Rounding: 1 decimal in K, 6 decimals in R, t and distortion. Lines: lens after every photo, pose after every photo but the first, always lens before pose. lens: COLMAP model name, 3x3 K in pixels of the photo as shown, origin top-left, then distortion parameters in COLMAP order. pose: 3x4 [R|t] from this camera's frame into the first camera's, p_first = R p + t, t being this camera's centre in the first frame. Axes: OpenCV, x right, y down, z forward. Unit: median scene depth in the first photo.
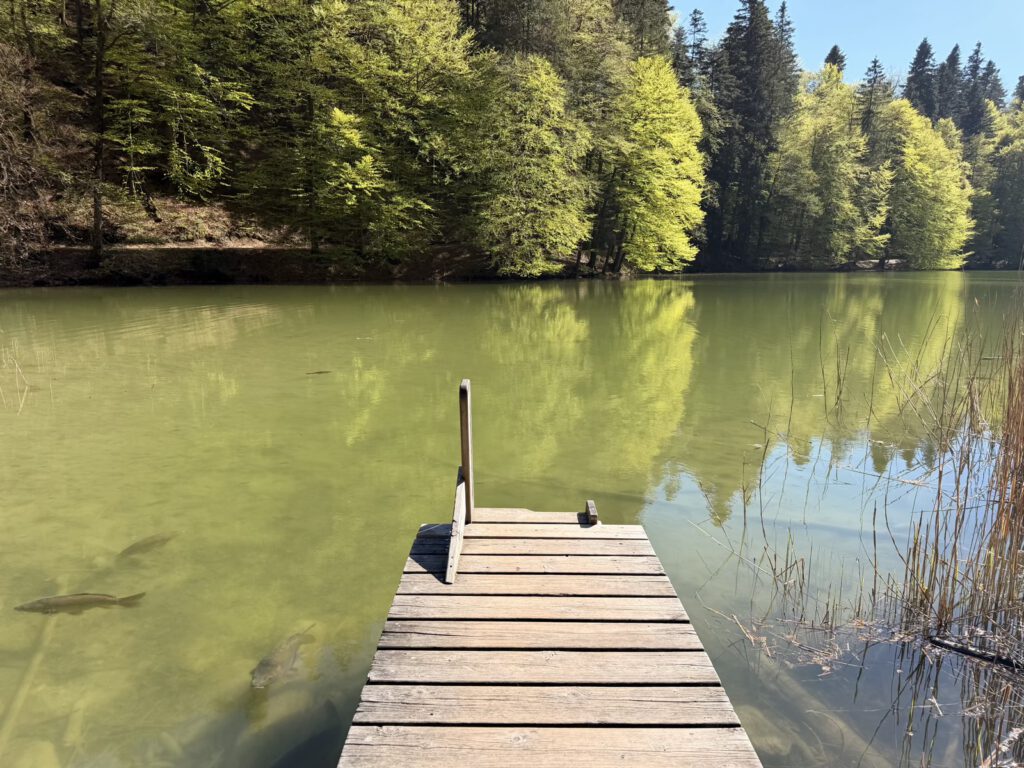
lens RADIAL K [[740.3, 0, 531.0], [0, 740.3, 382.6], [0, 0, 1]] dist [0.017559, -0.005935]
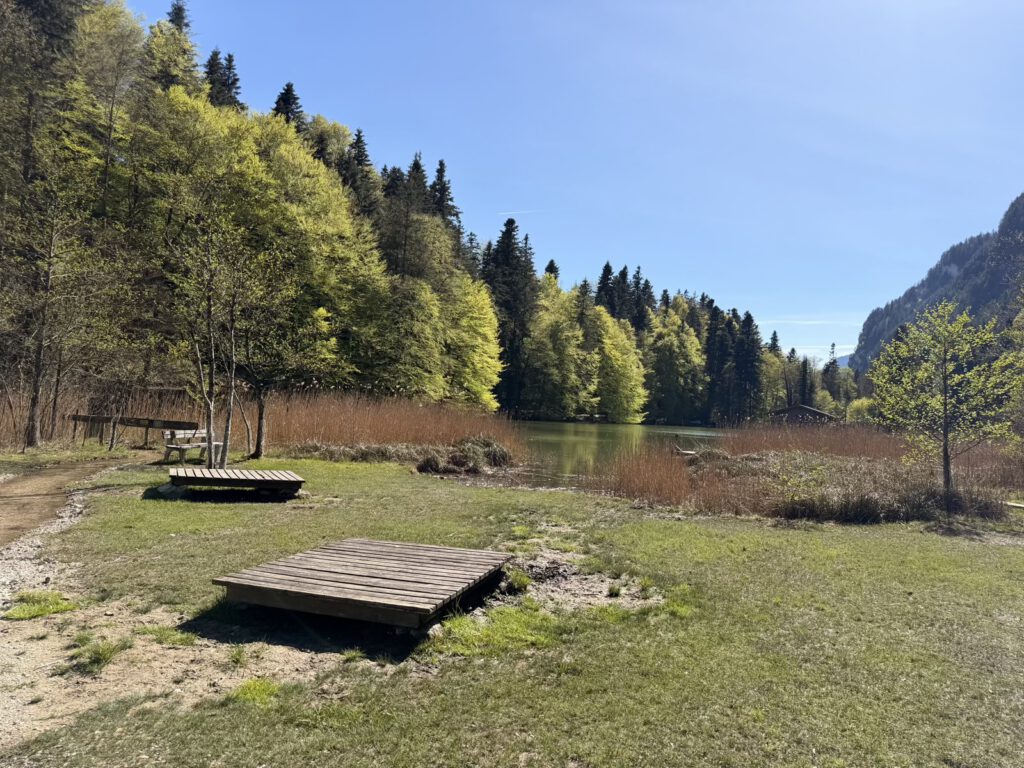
lens RADIAL K [[740.3, 0, 531.0], [0, 740.3, 382.6], [0, 0, 1]] dist [0.017559, -0.005935]
pose [[0.921403, 0.055791, 0.384583, -0.174759], [0.019963, 0.981539, -0.190218, 0.037937], [-0.388095, 0.182945, 0.903279, -0.225350]]
